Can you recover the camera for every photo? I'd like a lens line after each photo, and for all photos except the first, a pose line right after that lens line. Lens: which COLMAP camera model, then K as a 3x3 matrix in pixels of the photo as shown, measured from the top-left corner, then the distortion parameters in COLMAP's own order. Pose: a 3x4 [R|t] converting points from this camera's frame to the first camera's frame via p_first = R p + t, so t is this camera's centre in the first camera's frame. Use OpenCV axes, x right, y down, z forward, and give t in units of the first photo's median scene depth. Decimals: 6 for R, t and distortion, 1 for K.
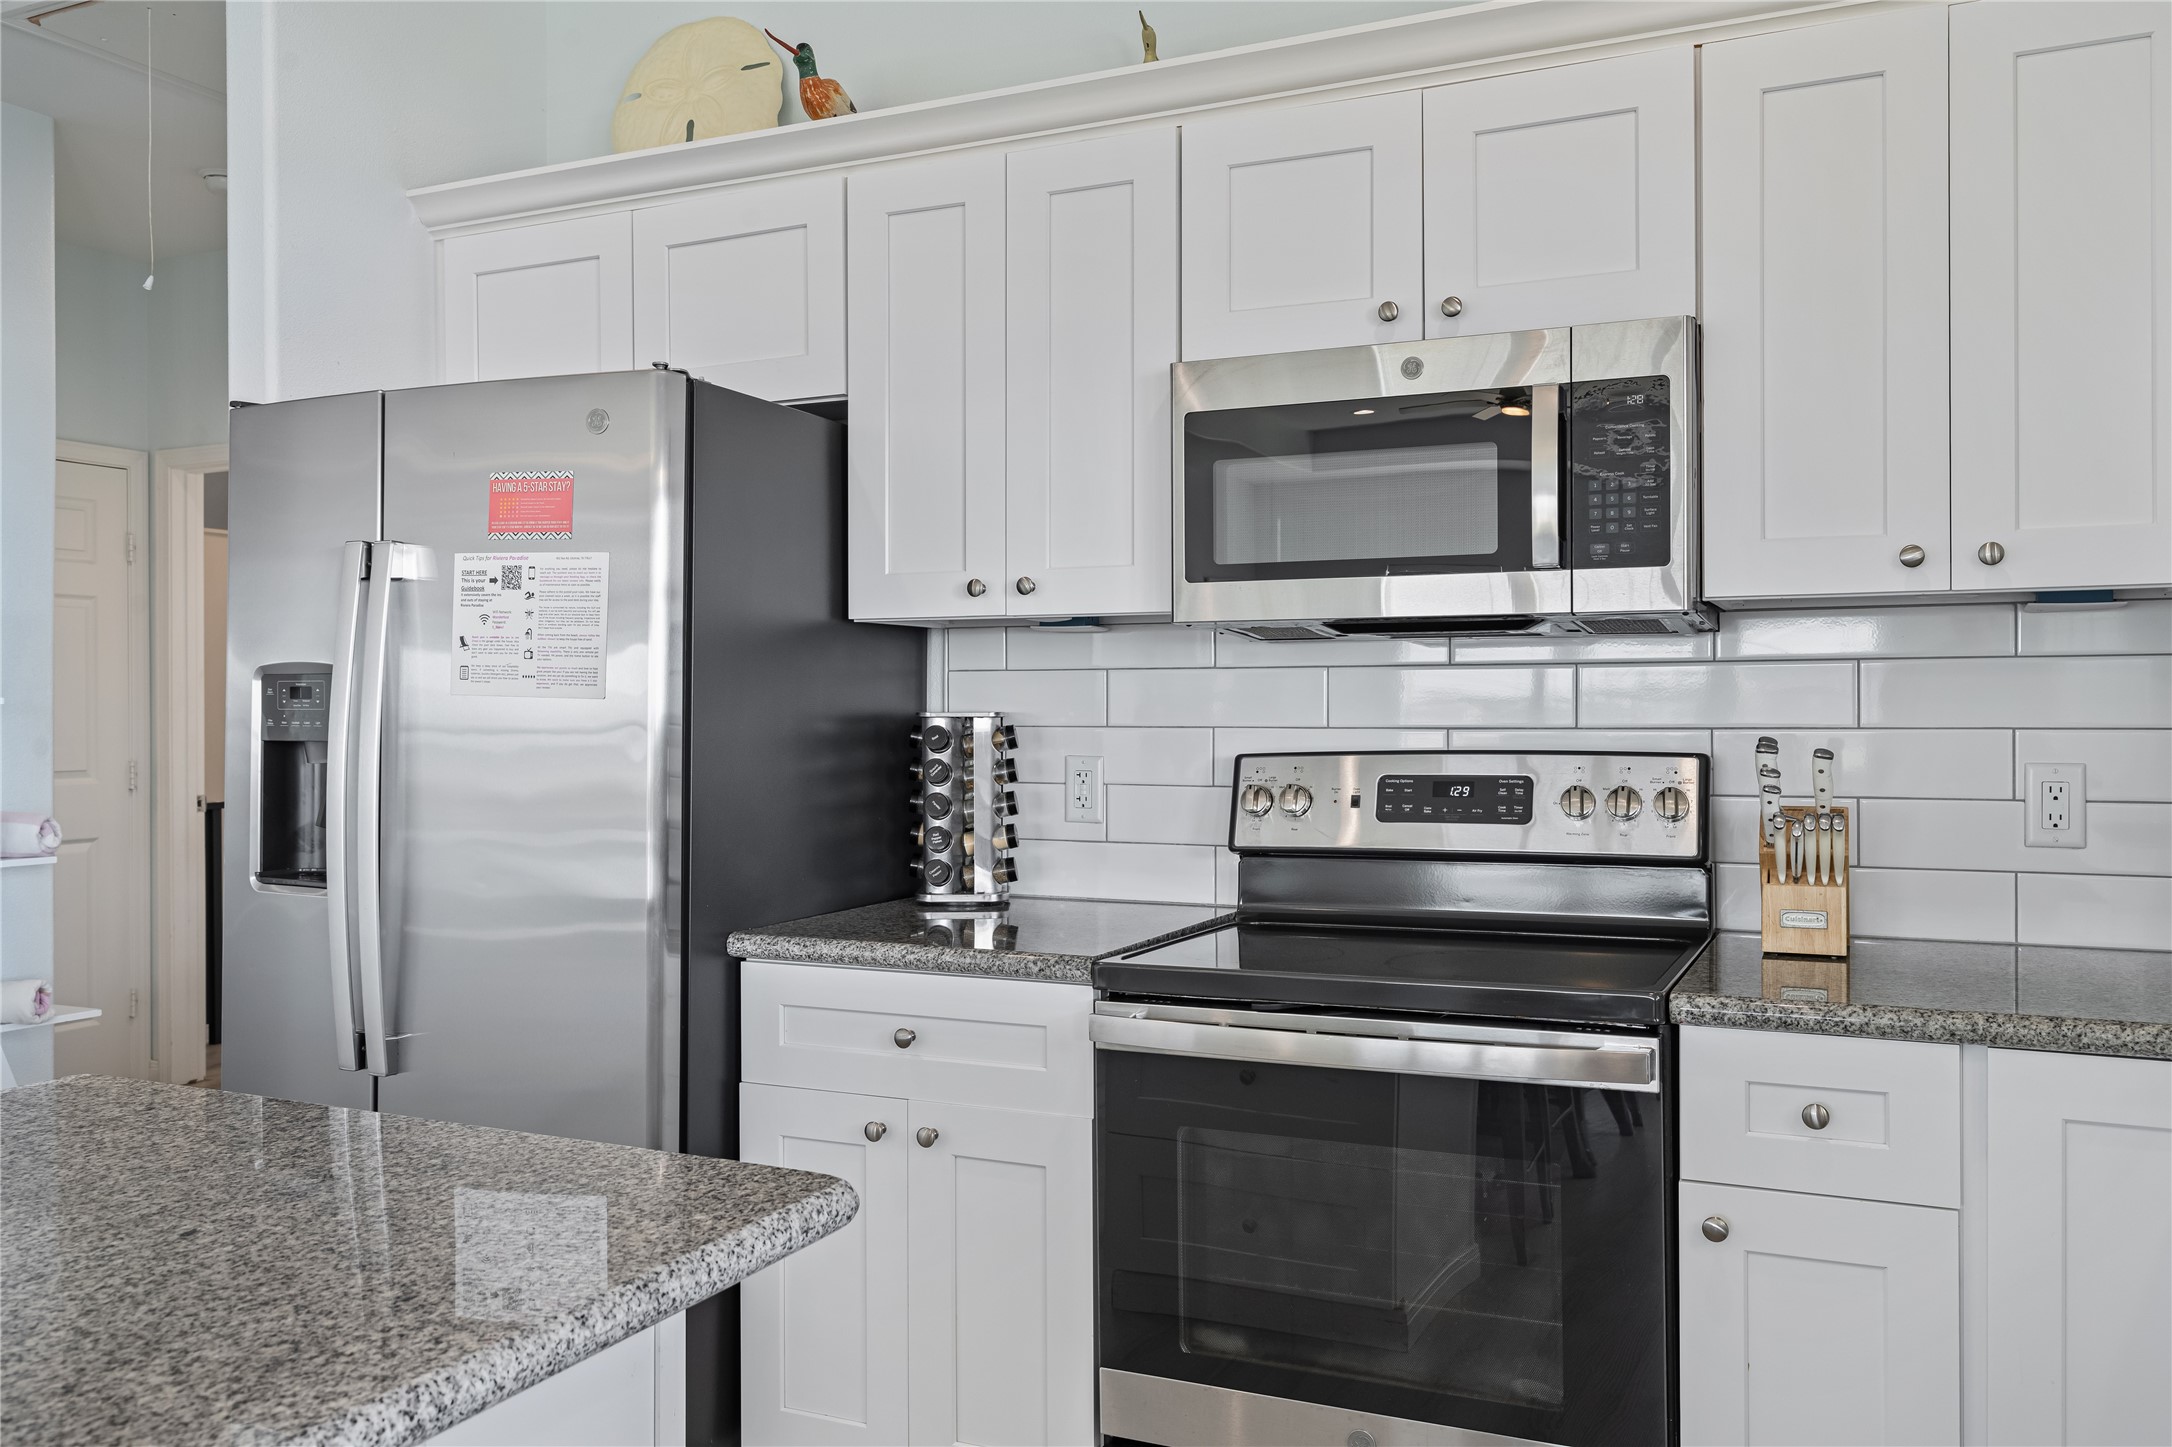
lens RADIAL K [[1719.9, 0, 1079.9], [0, 1719.9, 691.8], [0, 0, 1]] dist [0.005455, 0.001649]
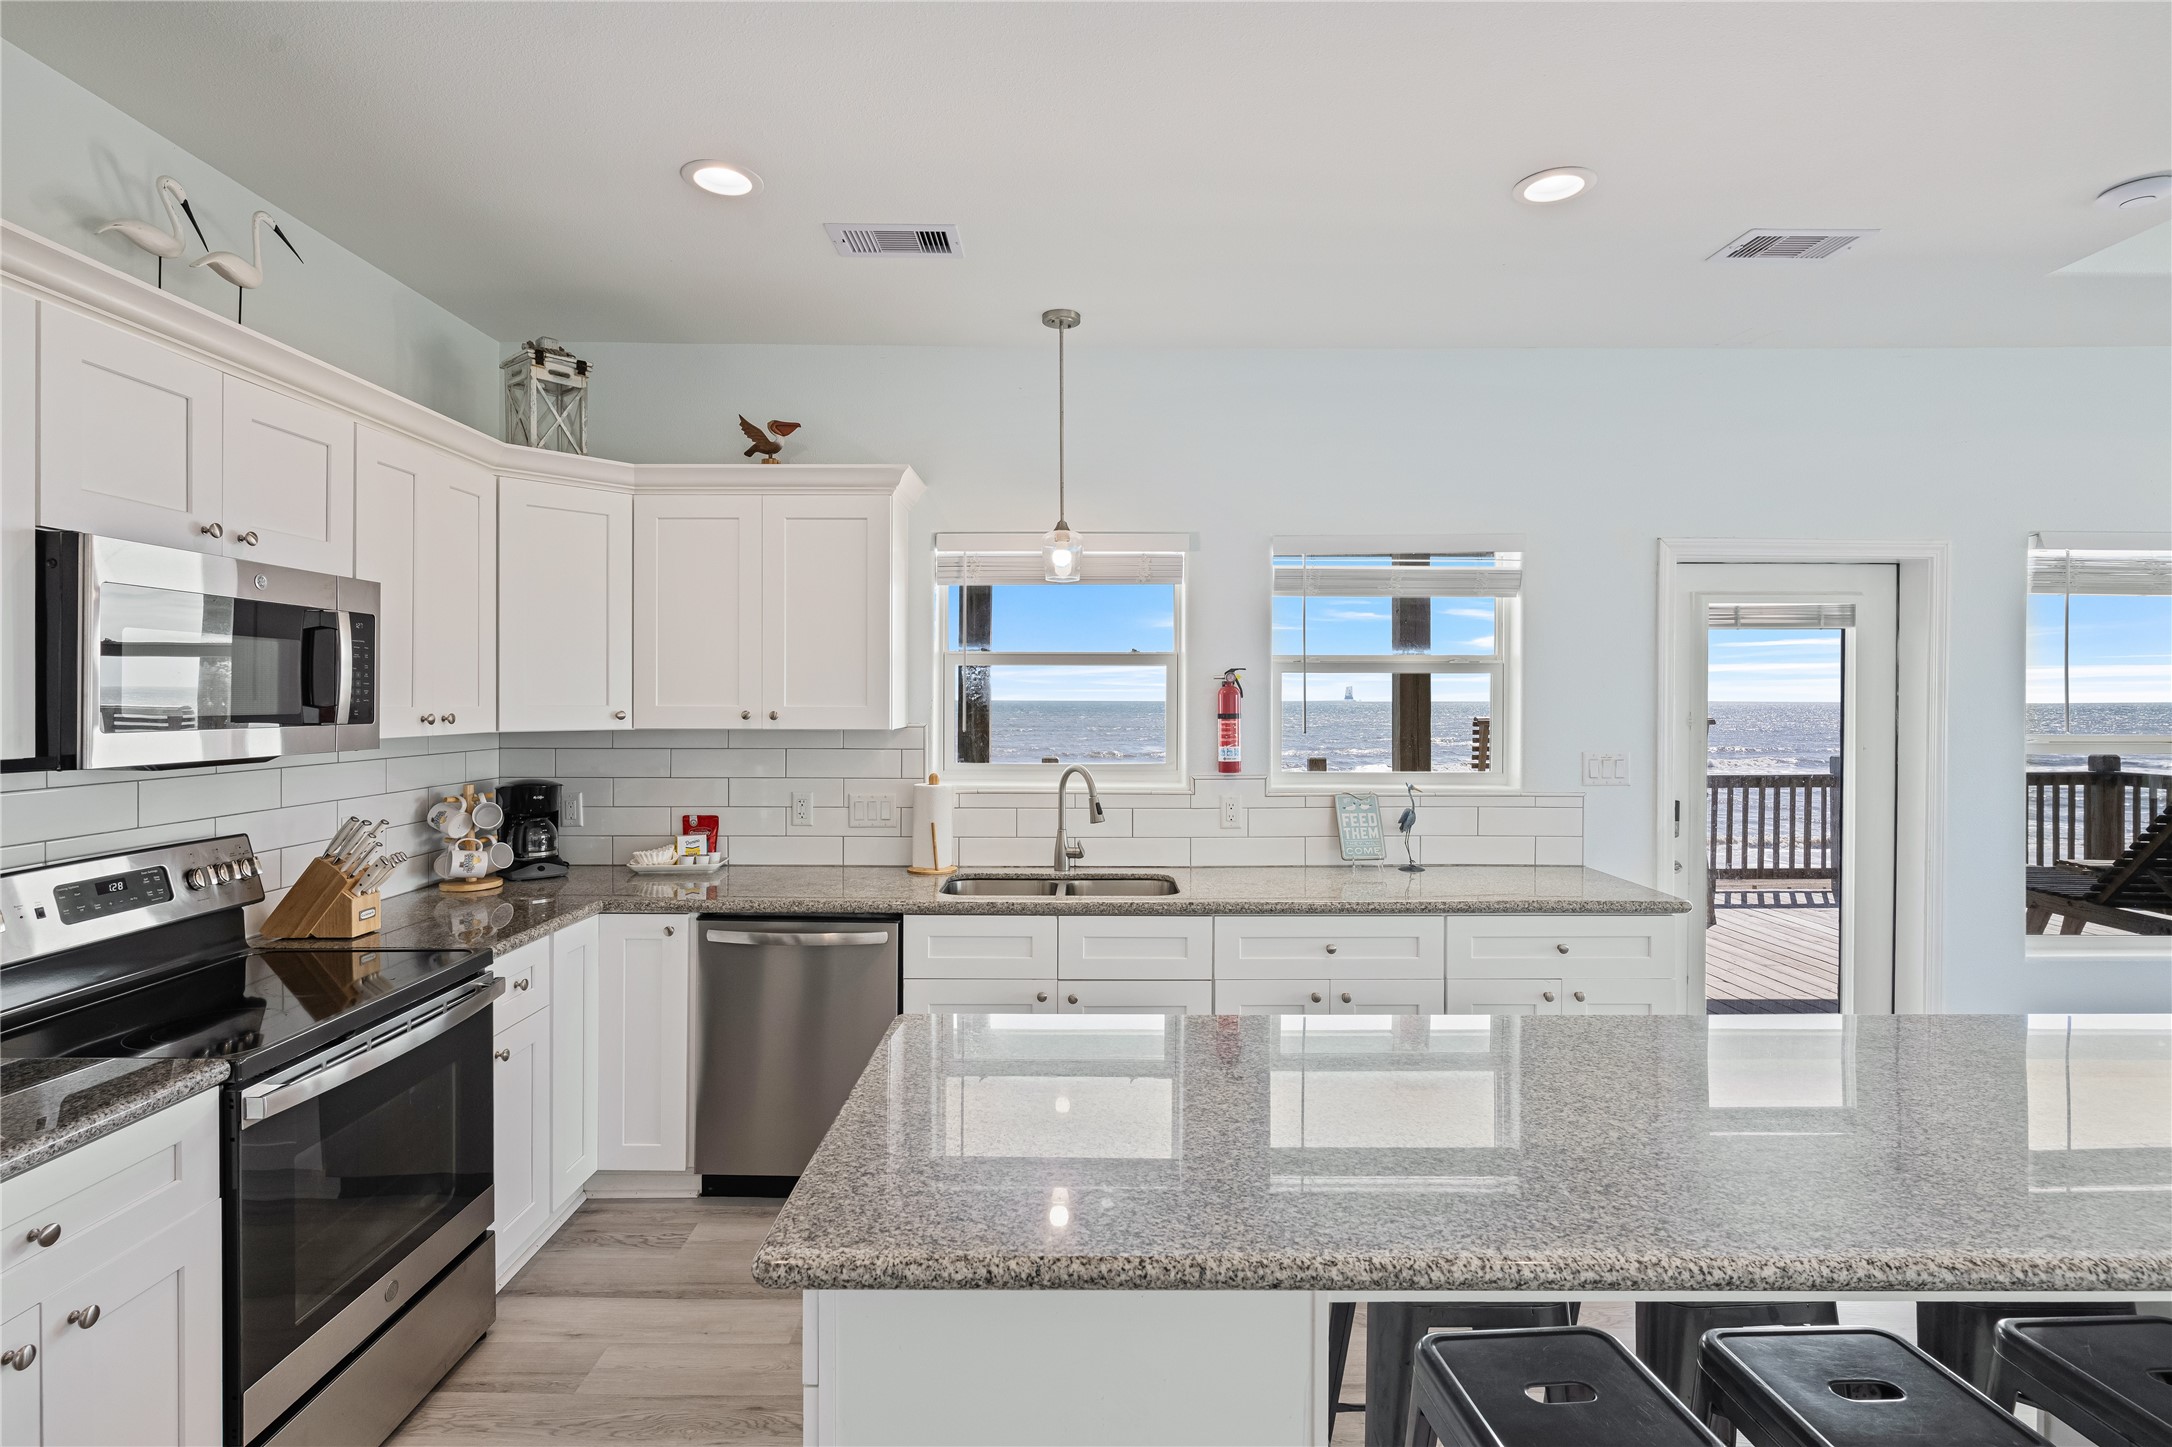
lens RADIAL K [[1055.5, 0, 1083.0], [0, 1055.5, 700.5], [0, 0, 1]] dist [-0.002042, 0.002231]
pose [[-0.433342, 0.002611, 0.901226, -0.815695], [-0.007078, 0.999955, -0.006300, -0.082563], [-0.901202, -0.009109, -0.433305, 0.712487]]
